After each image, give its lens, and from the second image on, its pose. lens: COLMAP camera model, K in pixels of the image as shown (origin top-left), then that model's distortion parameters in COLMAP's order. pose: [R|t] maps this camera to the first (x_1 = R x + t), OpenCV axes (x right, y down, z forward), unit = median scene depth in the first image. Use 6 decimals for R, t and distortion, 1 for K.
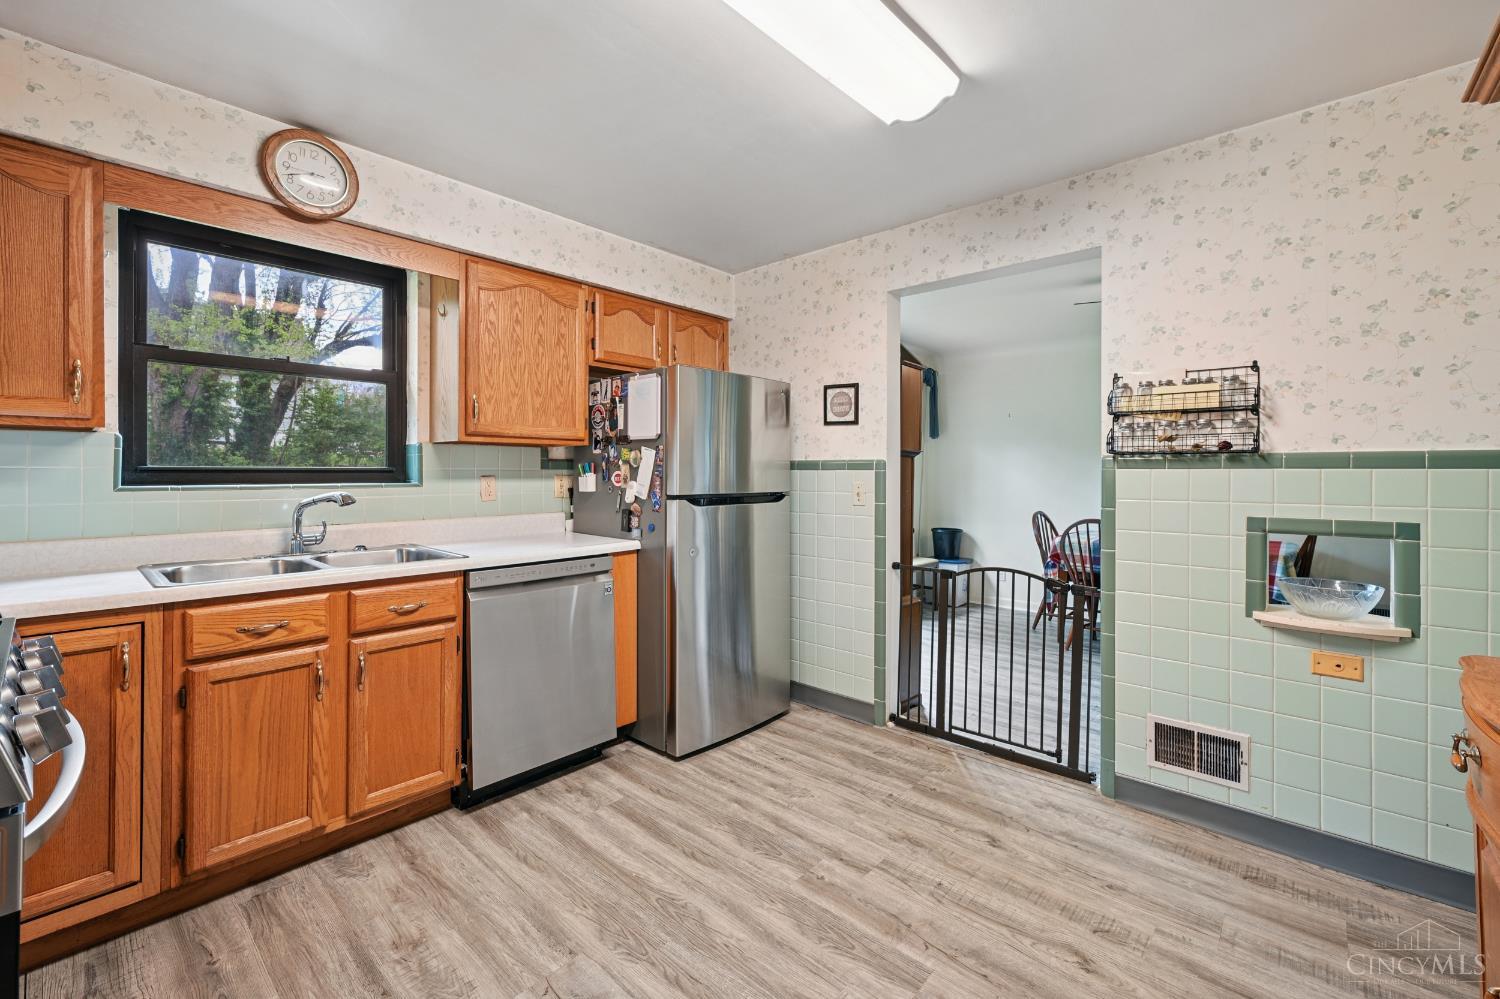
lens RADIAL K [[629.6, 0, 740.2], [0, 629.6, 472.3], [0, 0, 1]] dist [0.000635, -0.000027]
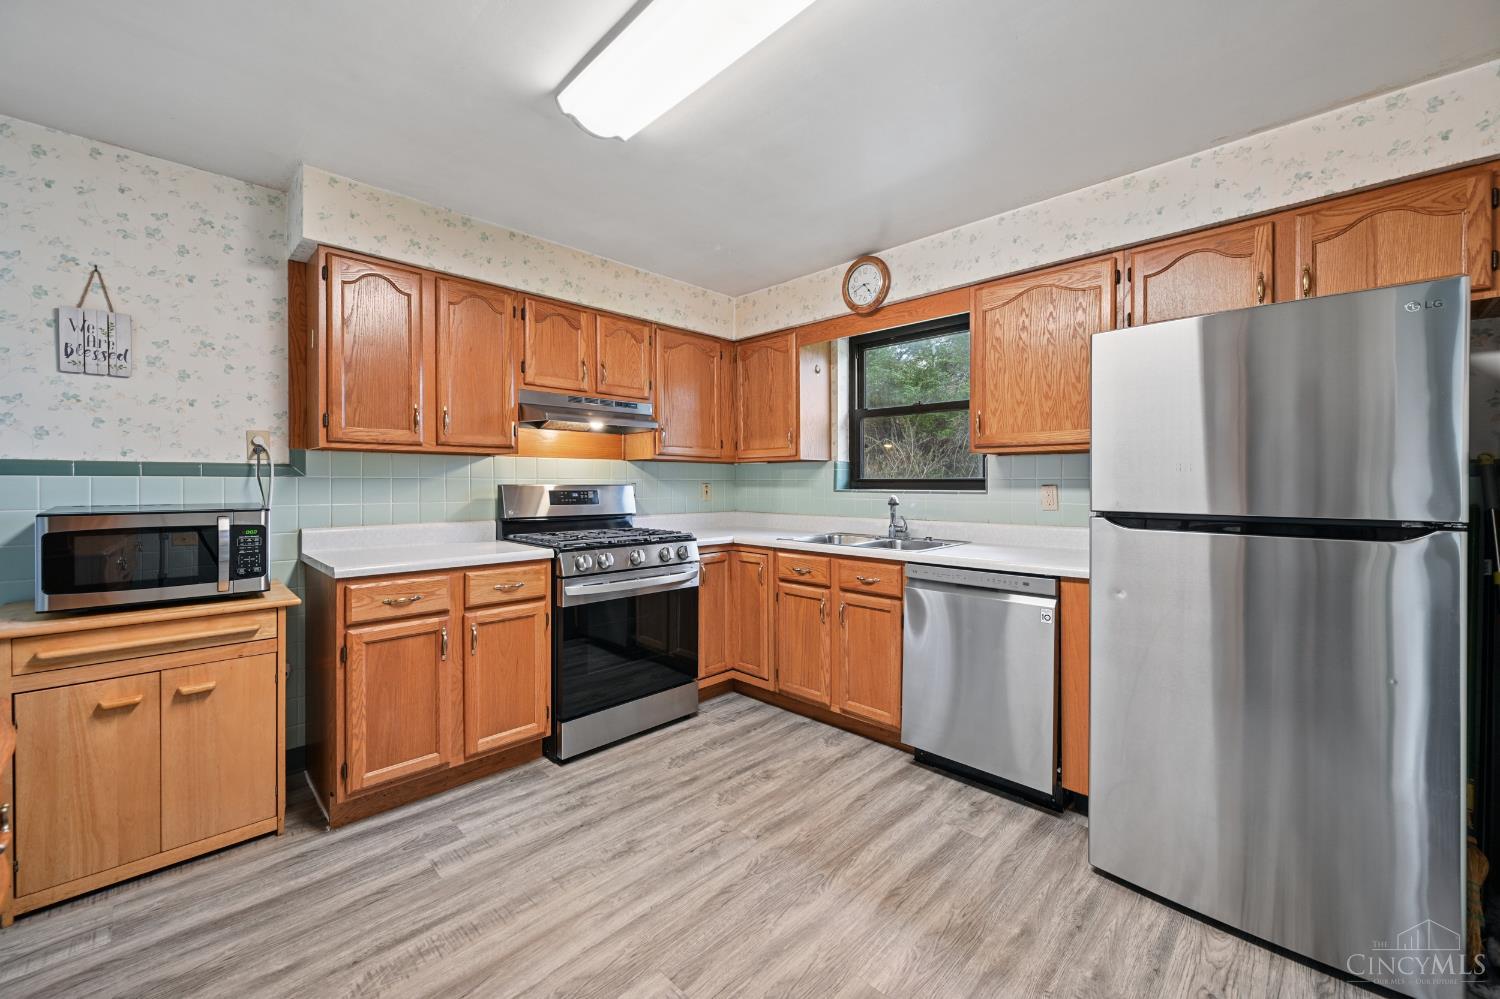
lens RADIAL K [[594.2, 0, 757.0], [0, 594.2, 483.3], [0, 0, 1]] dist [0.000159, 0.000041]
pose [[-0.027692, -0.000875, -0.999616, 0.737045], [0.000232, 1.000000, -0.000881, 0.005612], [0.999616, -0.000257, -0.027691, 0.757807]]
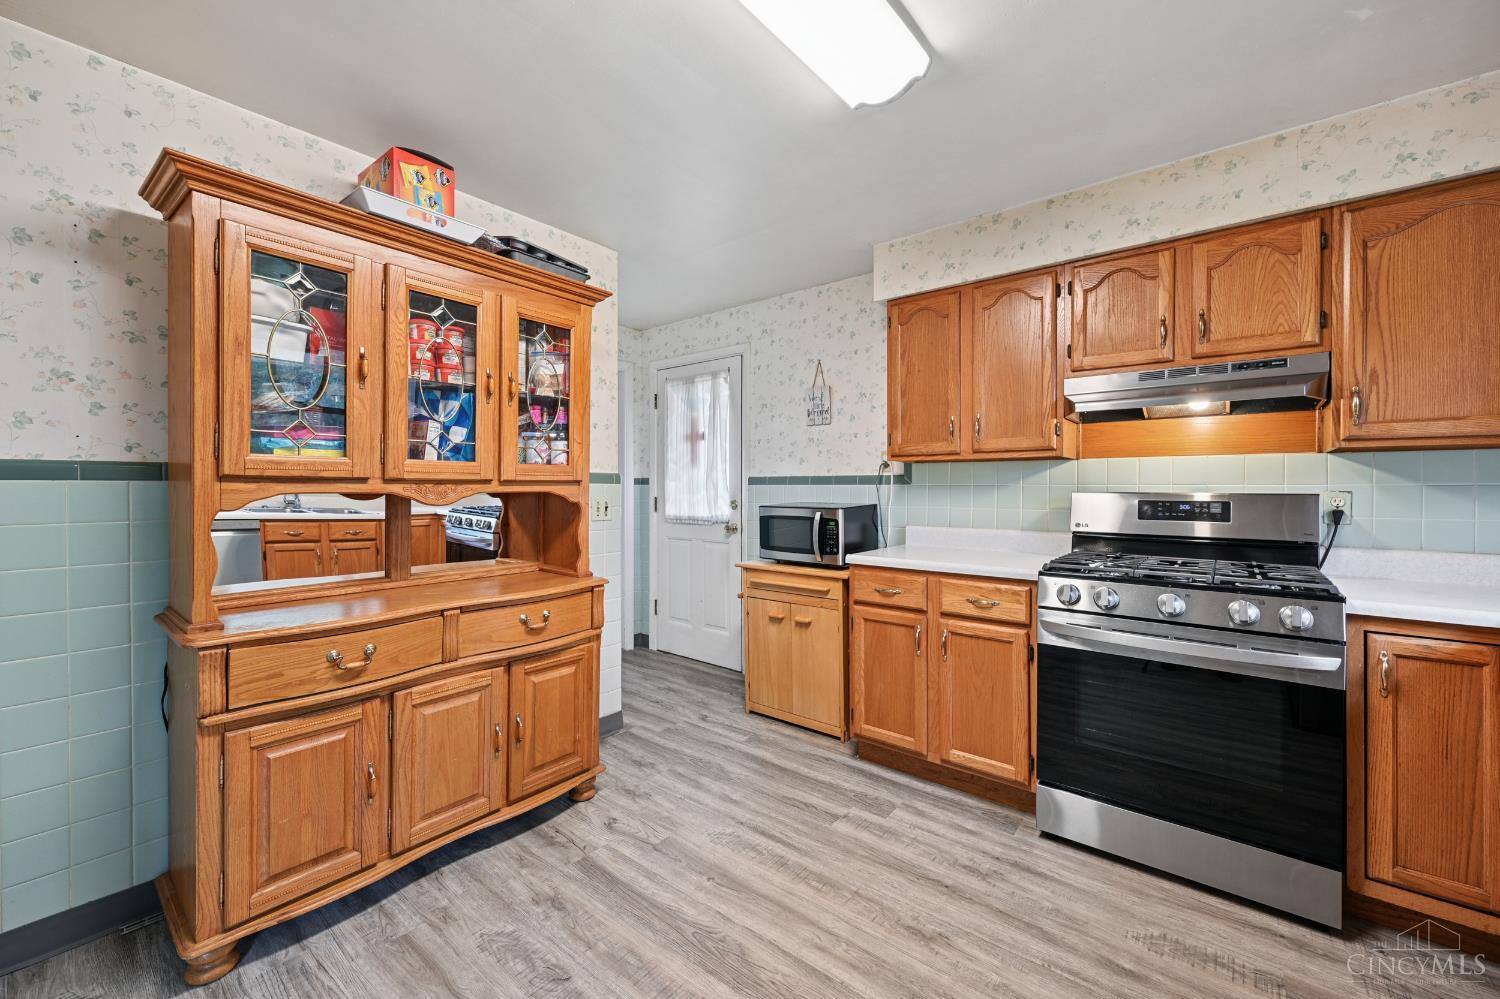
lens RADIAL K [[591.6, 0, 745.9], [0, 591.6, 492.4], [0, 0, 1]] dist [0.000038, 0.000065]
pose [[-0.998214, -0.002071, -0.059697, 0.113333], [-0.002541, 0.999966, 0.007798, 0.000993], [0.059678, 0.007935, -0.998186, 1.254609]]
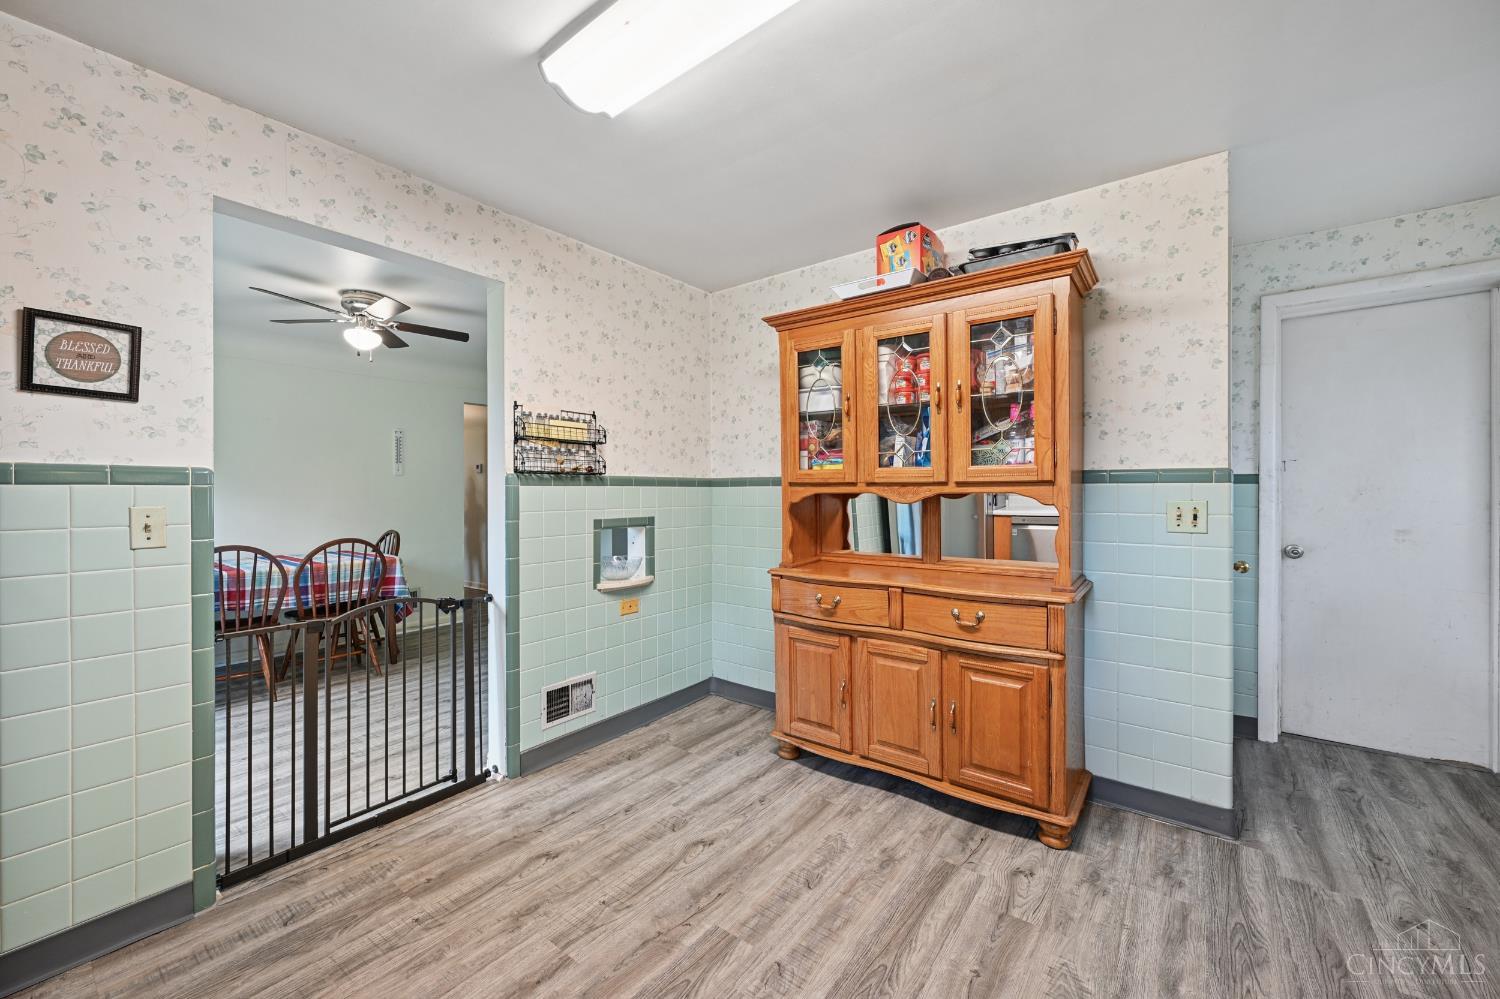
lens RADIAL K [[589.0, 0, 752.3], [0, 589.0, 491.1], [0, 0, 1]] dist [-0.001328, -0.000261]
pose [[-0.093551, -0.004108, 0.995606, -0.537699], [0.001508, 0.999990, 0.004268, 0.000803], [-0.995613, 0.001900, -0.093544, 0.730625]]
